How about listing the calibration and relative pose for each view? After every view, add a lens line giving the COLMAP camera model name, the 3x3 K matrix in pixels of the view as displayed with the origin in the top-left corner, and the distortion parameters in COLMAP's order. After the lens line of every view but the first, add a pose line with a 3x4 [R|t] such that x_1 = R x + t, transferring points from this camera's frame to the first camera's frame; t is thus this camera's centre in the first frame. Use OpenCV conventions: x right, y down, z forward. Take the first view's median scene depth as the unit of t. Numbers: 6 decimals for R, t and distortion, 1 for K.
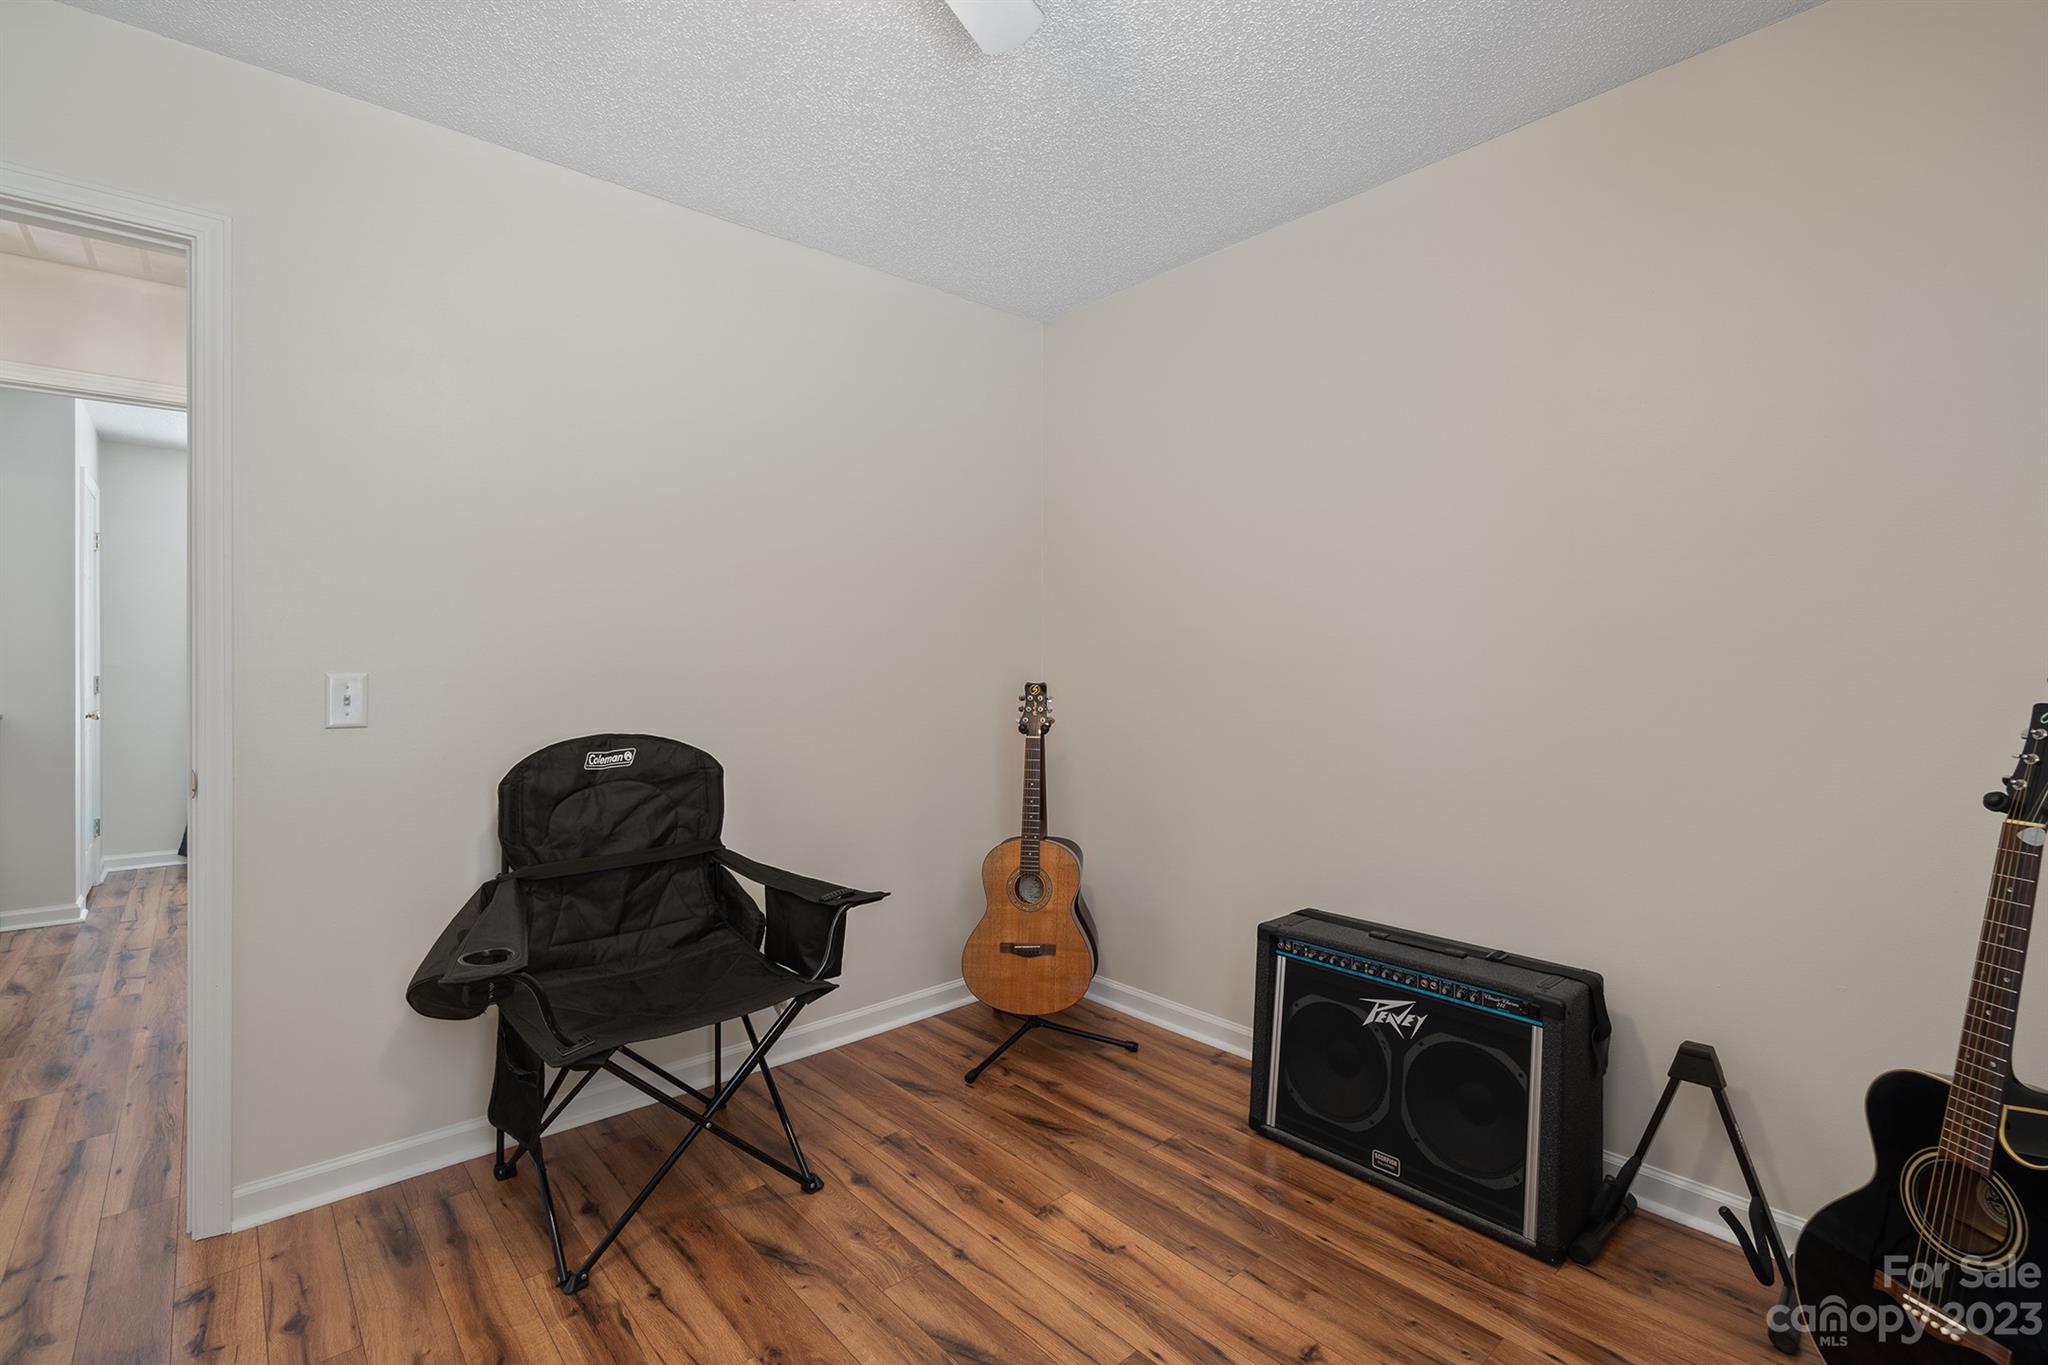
lens RADIAL K [[903.8, 0, 999.2], [0, 903.8, 677.1], [0, 0, 1]] dist [-0.000679, -0.000033]
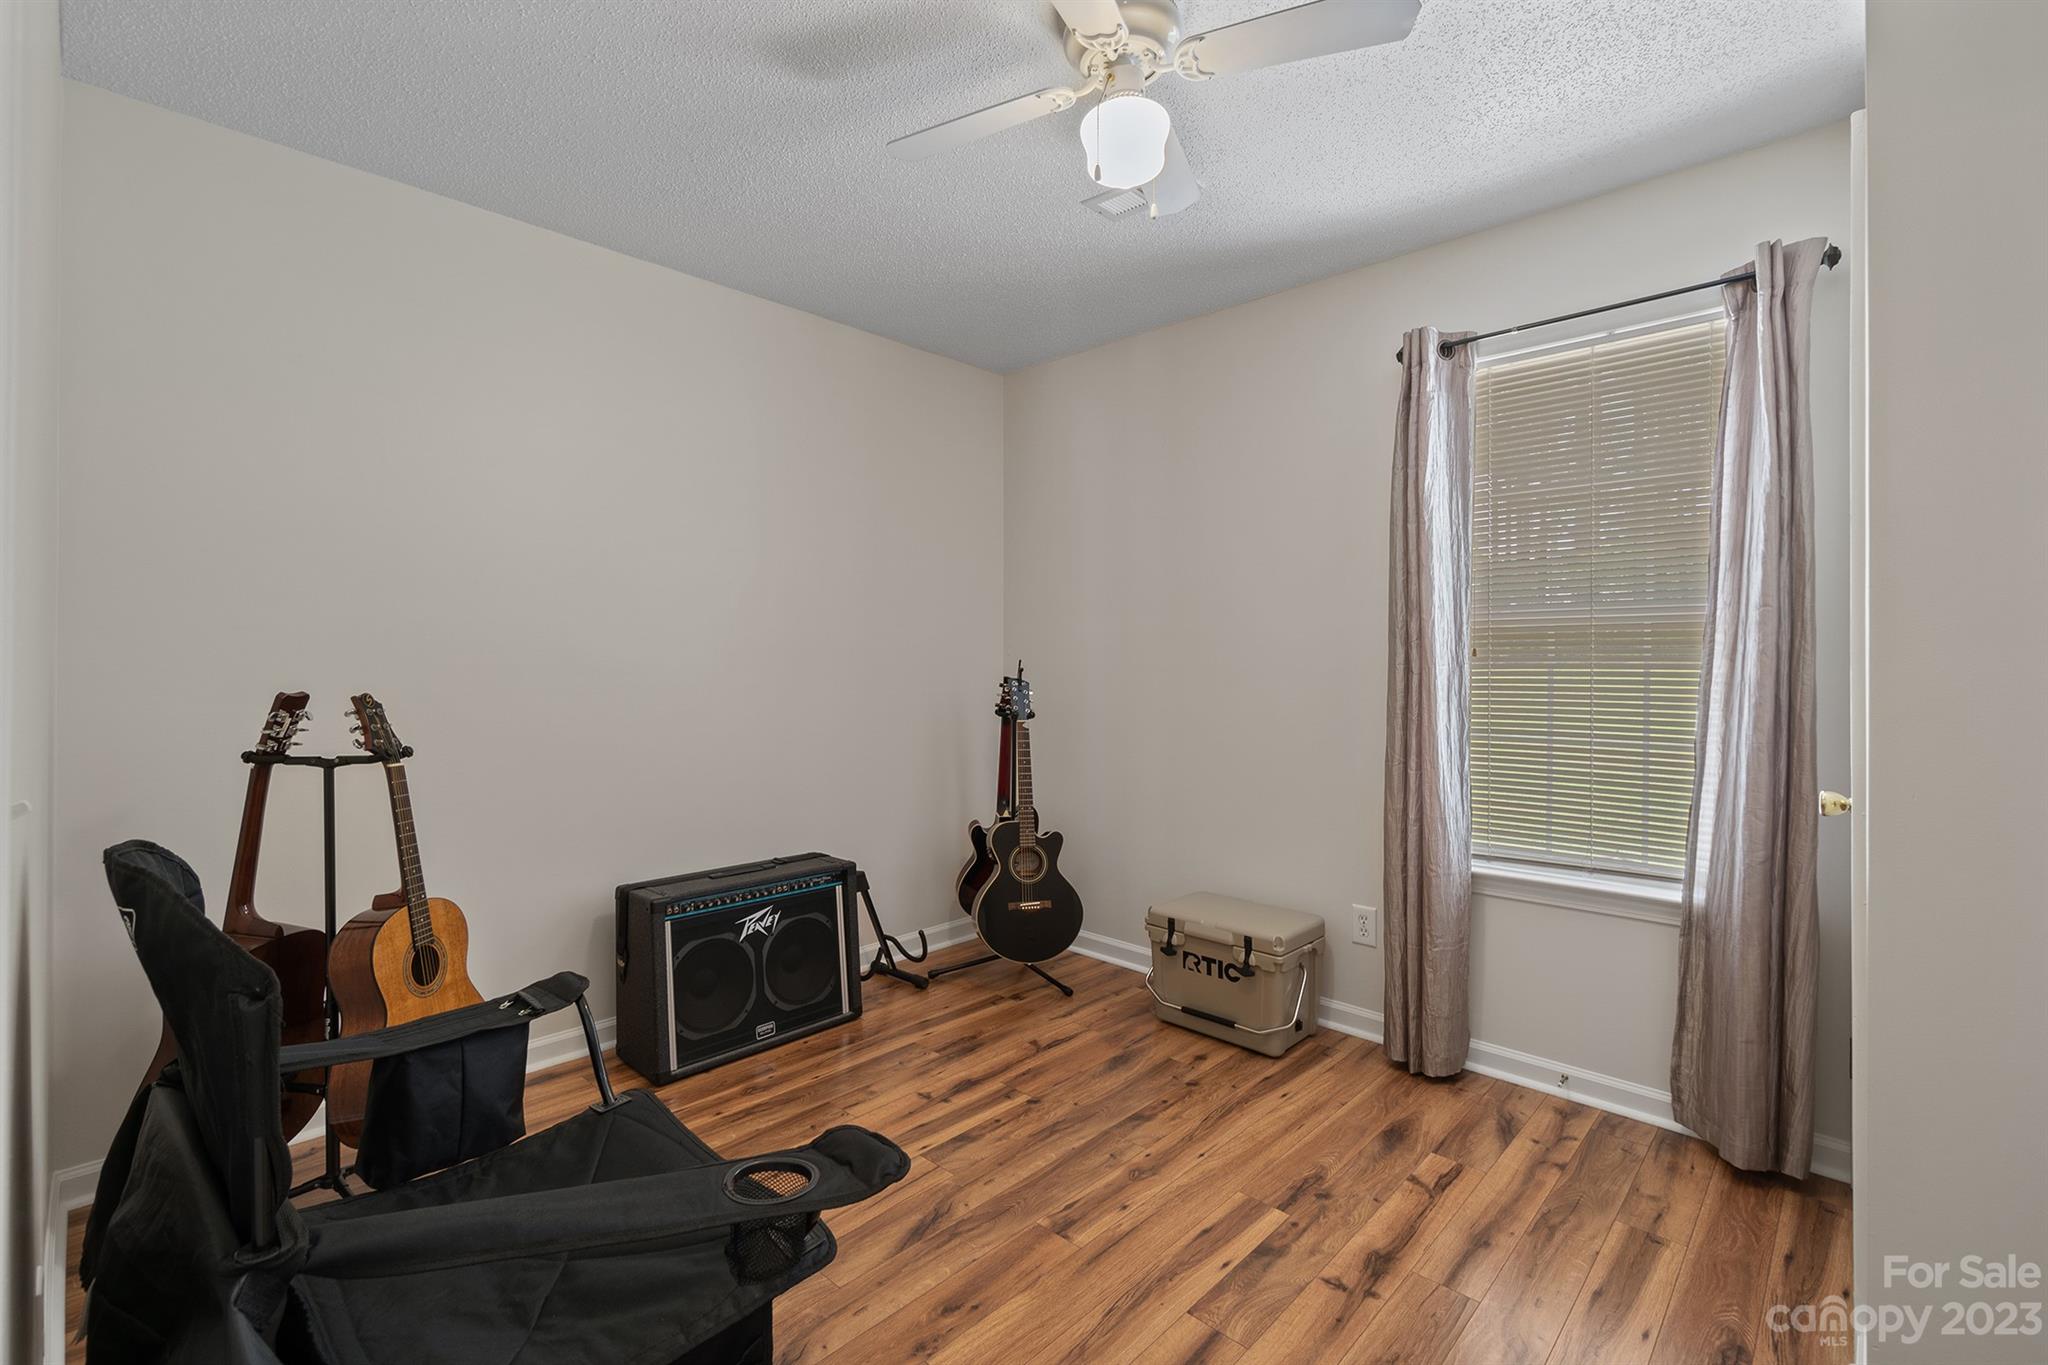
lens RADIAL K [[903.8, 0, 999.2], [0, 903.8, 677.1], [0, 0, 1]] dist [-0.000679, -0.000033]
pose [[-0.081536, -0.010435, 0.996616, -0.963698], [0.013790, 0.999838, 0.011597, -0.006799], [-0.996575, 0.014689, -0.081379, 0.758394]]
